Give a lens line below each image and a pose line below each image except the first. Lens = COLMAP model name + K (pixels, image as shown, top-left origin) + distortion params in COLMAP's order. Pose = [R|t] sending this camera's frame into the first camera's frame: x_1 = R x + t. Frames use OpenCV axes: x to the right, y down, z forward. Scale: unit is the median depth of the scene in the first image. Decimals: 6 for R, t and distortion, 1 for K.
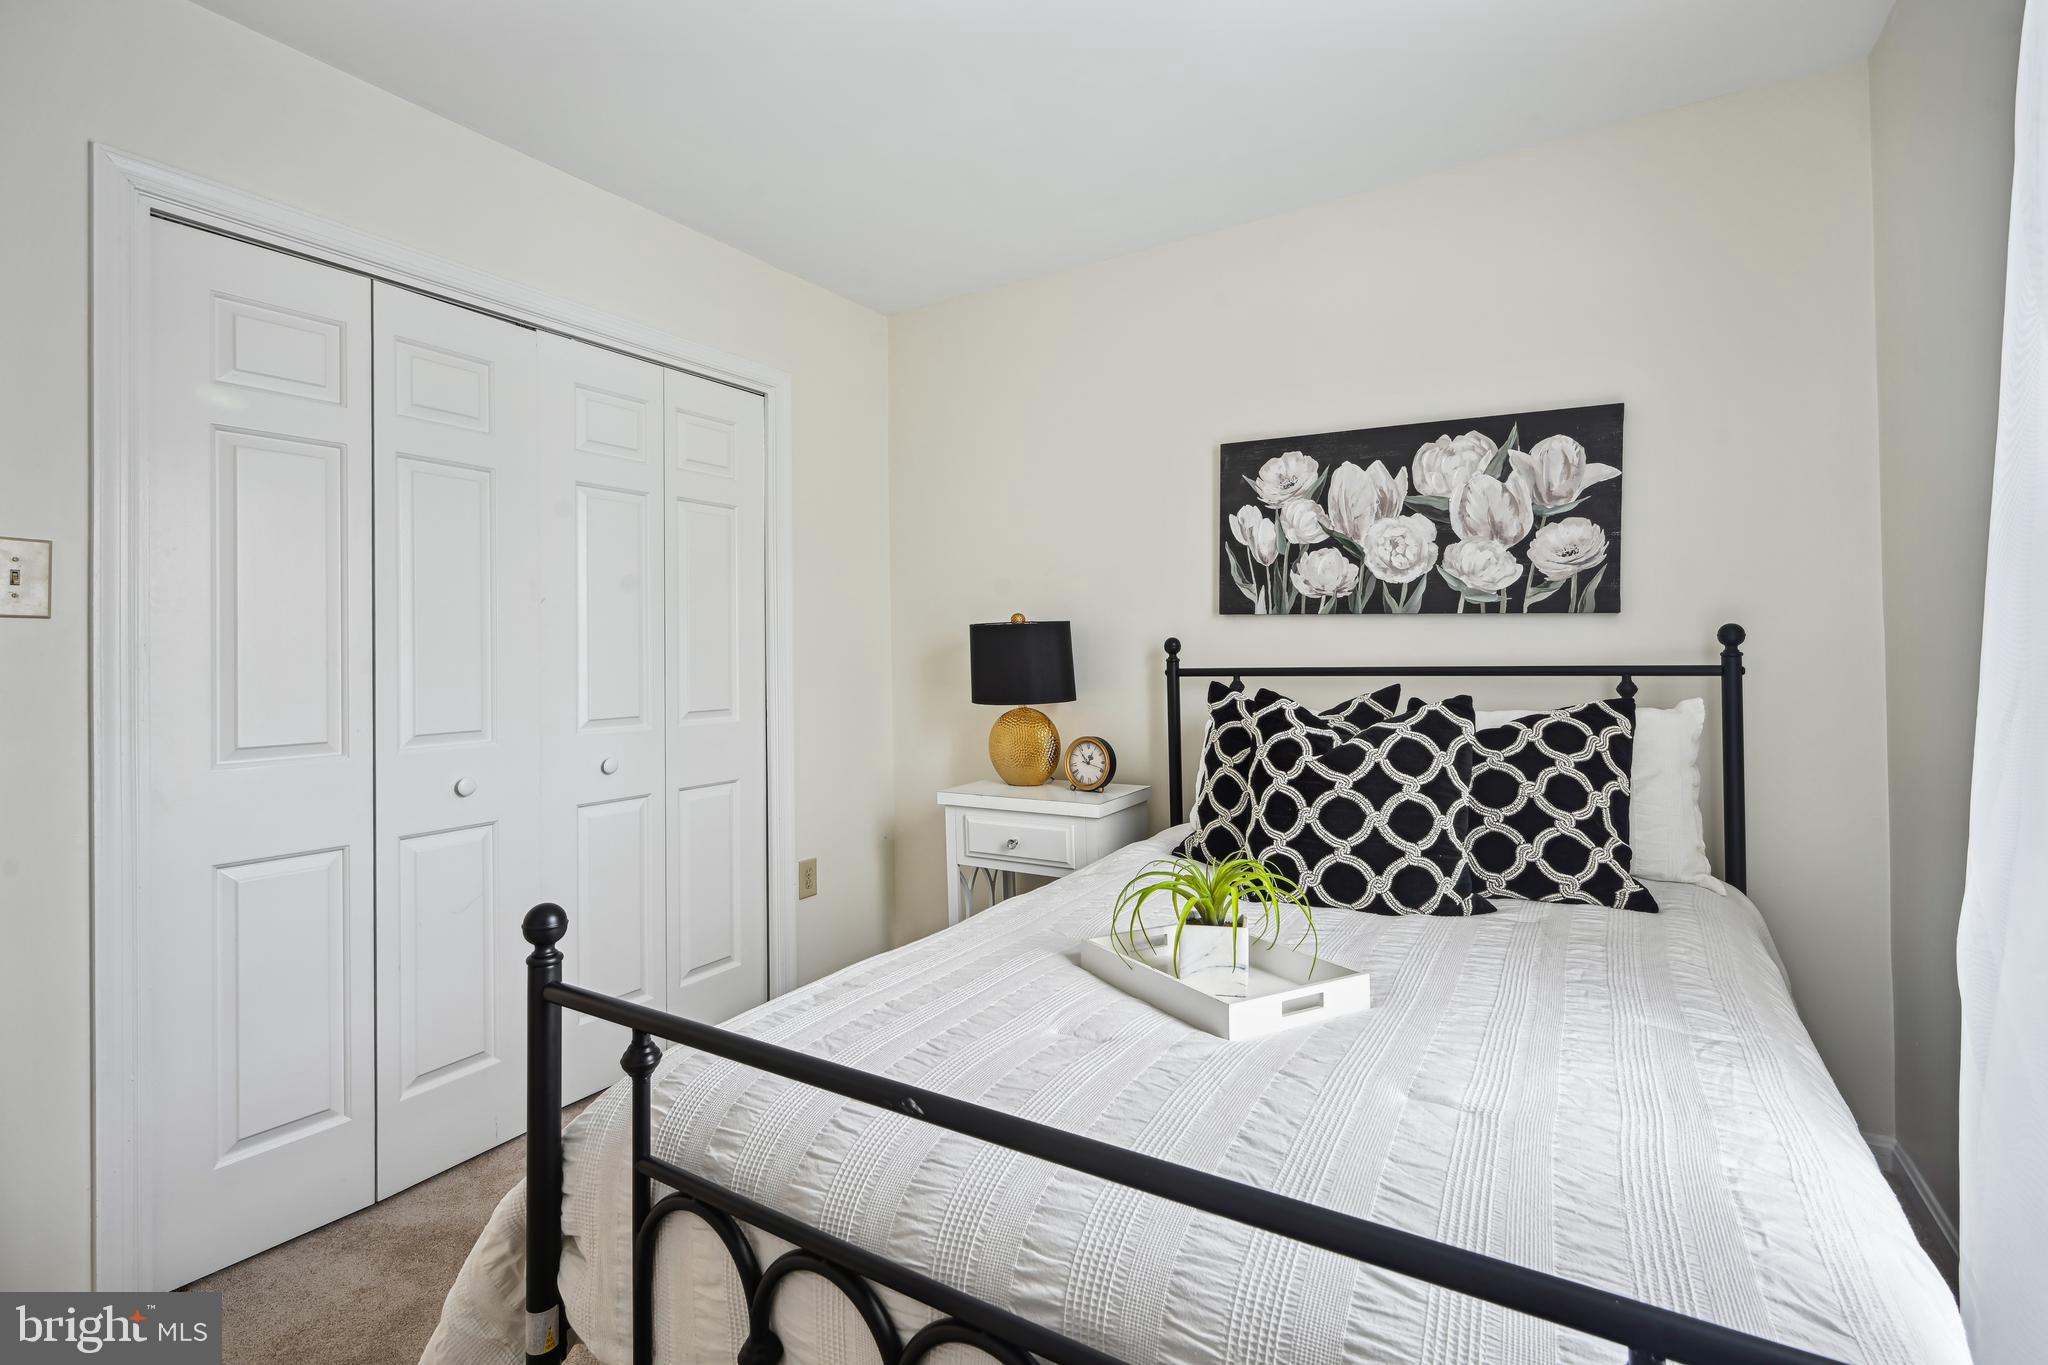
lens RADIAL K [[925.3, 0, 1021.0], [0, 925.3, 662.3], [0, 0, 1]] dist [-0.000232, -0.000025]
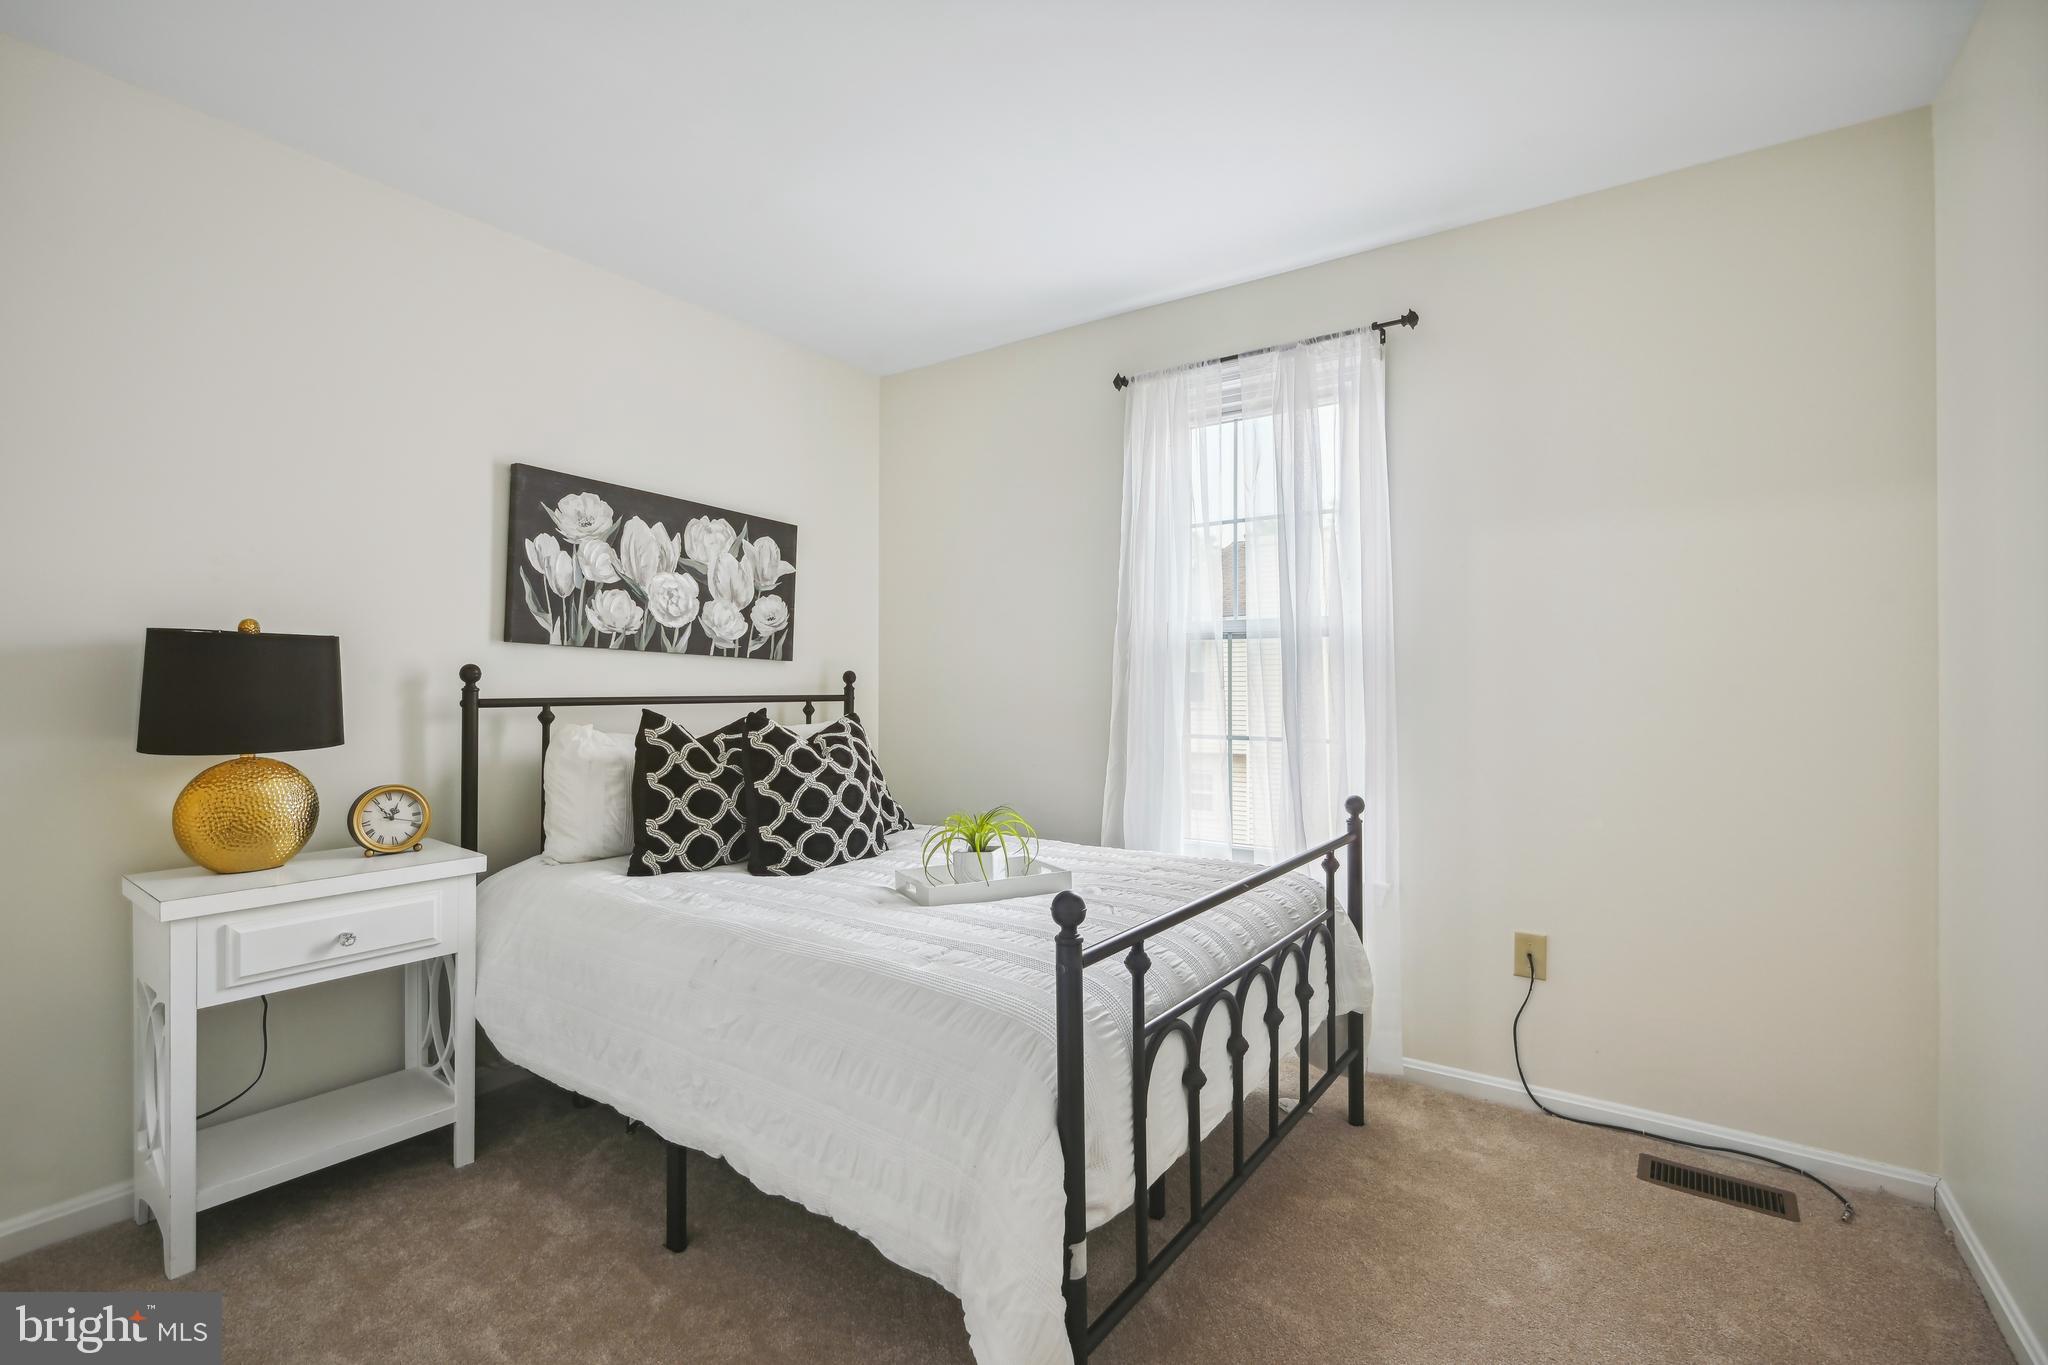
lens RADIAL K [[954.6, 0, 1029.9], [0, 954.6, 695.1], [0, 0, 1]] dist [0.000972, 0.000046]
pose [[0.050332, 0.003702, 0.998726, -0.809417], [0.002767, 0.999989, -0.003847, 0.009070], [-0.998729, 0.002957, 0.050321, 0.464554]]
